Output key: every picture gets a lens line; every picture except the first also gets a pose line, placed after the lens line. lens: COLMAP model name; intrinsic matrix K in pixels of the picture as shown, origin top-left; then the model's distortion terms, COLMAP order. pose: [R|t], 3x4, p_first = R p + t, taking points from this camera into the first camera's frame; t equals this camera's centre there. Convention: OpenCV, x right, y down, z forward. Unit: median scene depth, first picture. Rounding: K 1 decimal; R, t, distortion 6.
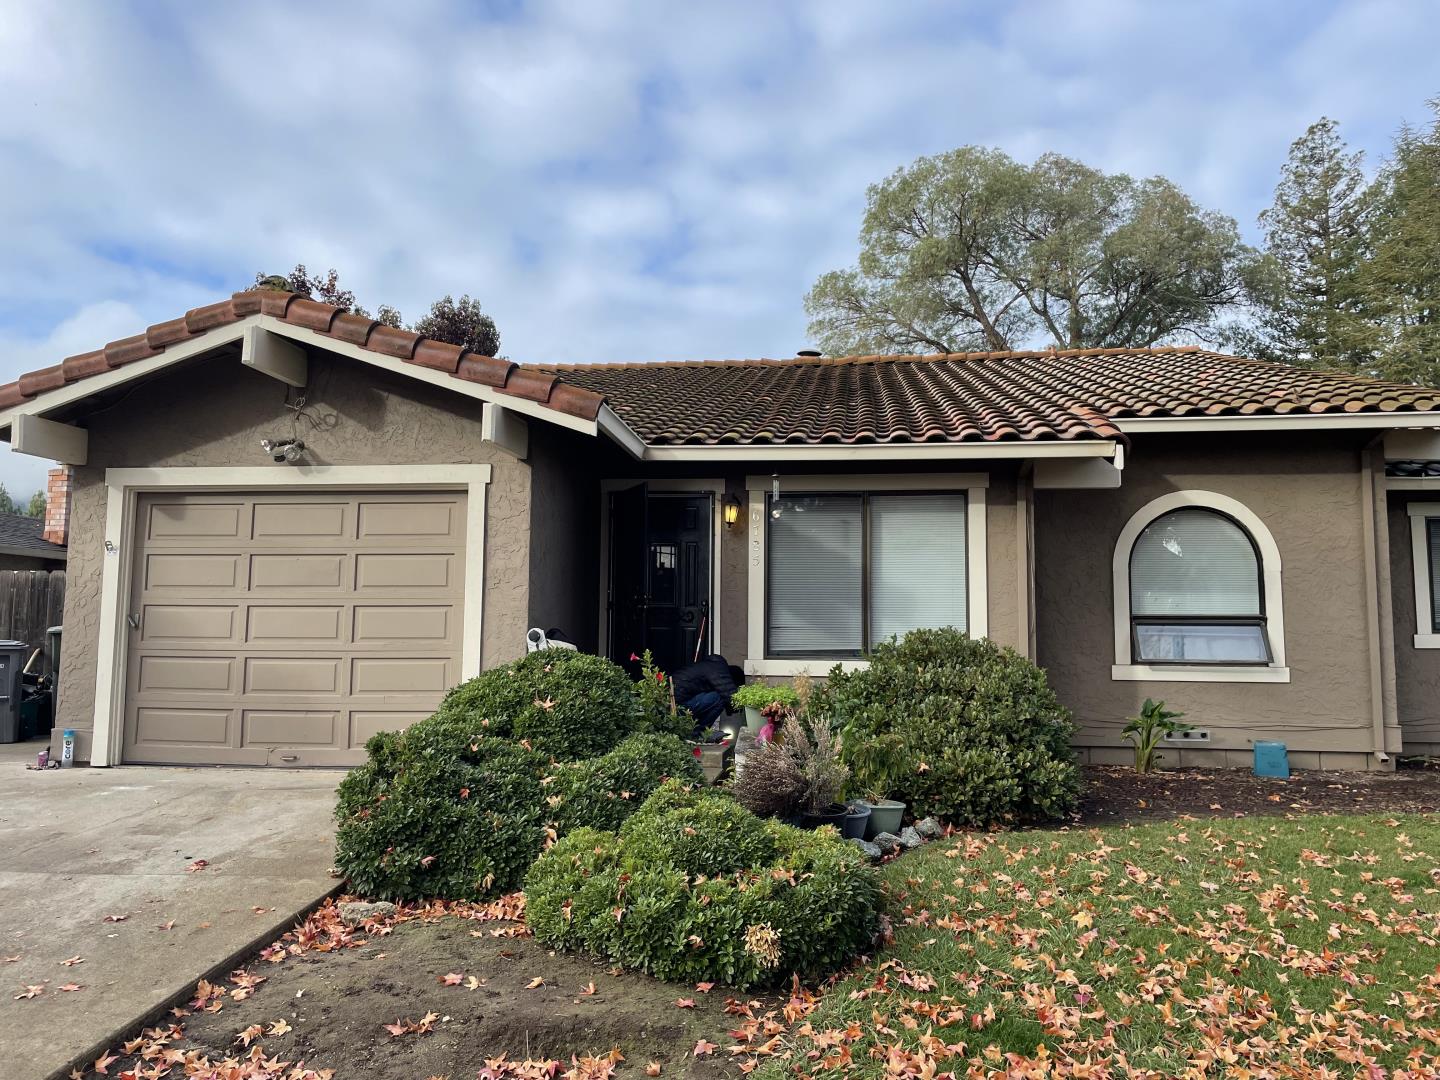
lens RADIAL K [[1089.4, 0, 712.8], [0, 1089.4, 537.0], [0, 0, 1]] dist [0.101360, -0.124503]
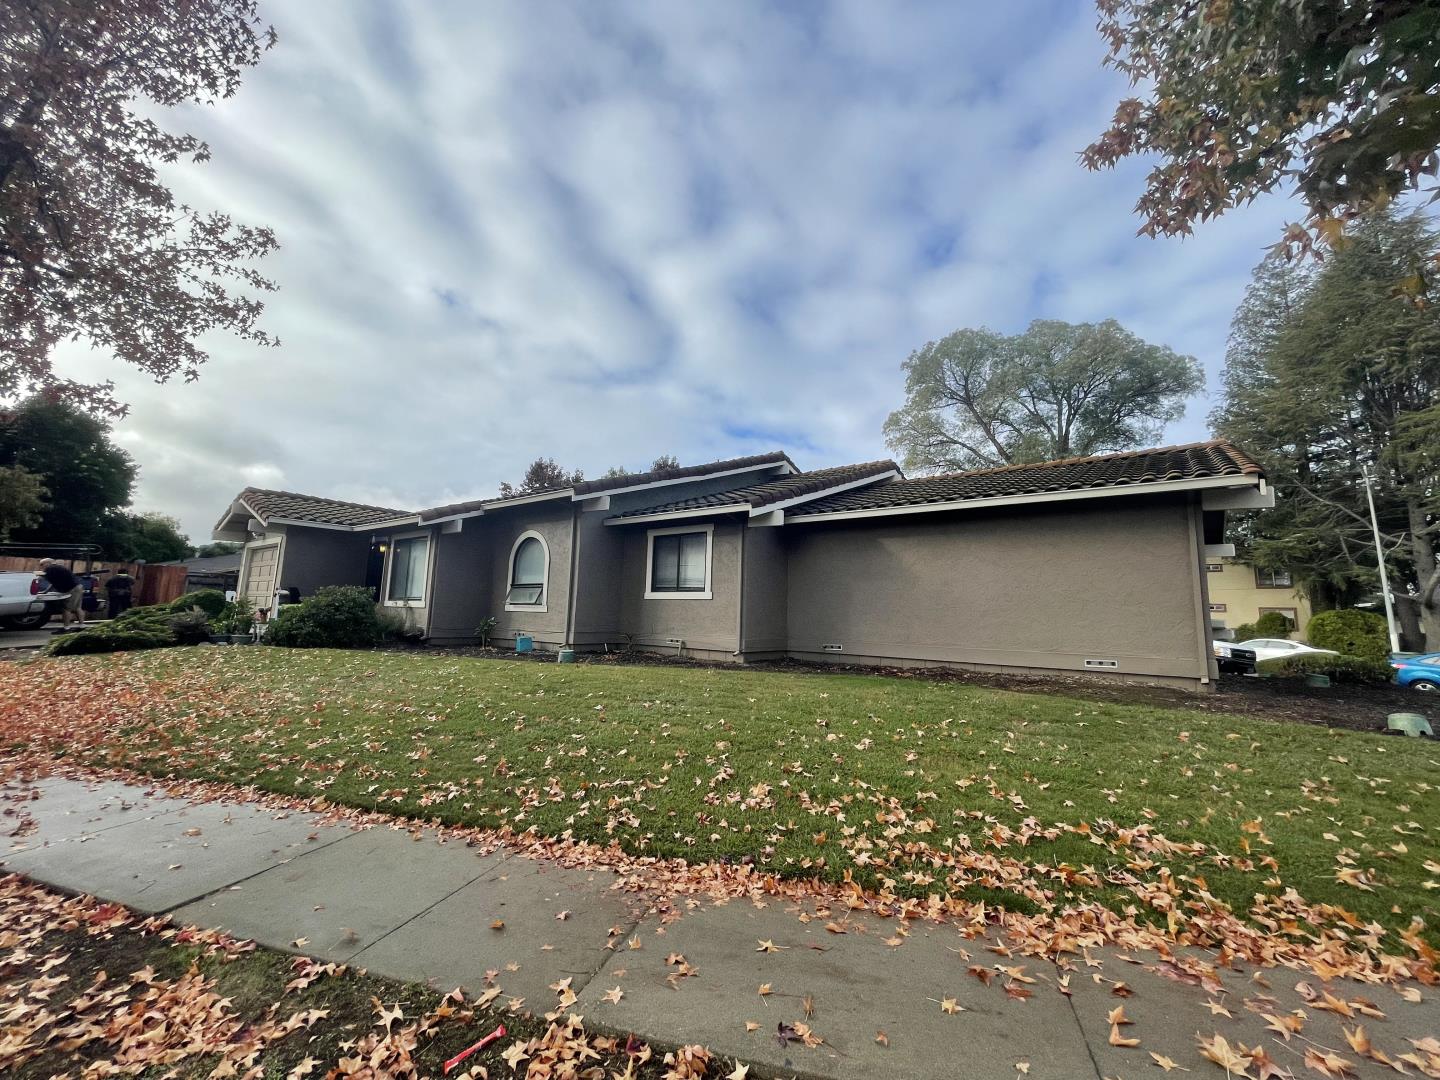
lens RADIAL K [[578.2, 0, 721.0], [0, 578.2, 533.3], [0, 0, 1]] dist [-0.003418, 0.000756]
pose [[0.857797, -0.057126, -0.510803, 1.737782], [0.024063, 0.997178, -0.071112, 0.075477], [0.513424, 0.048708, 0.856751, 0.186154]]
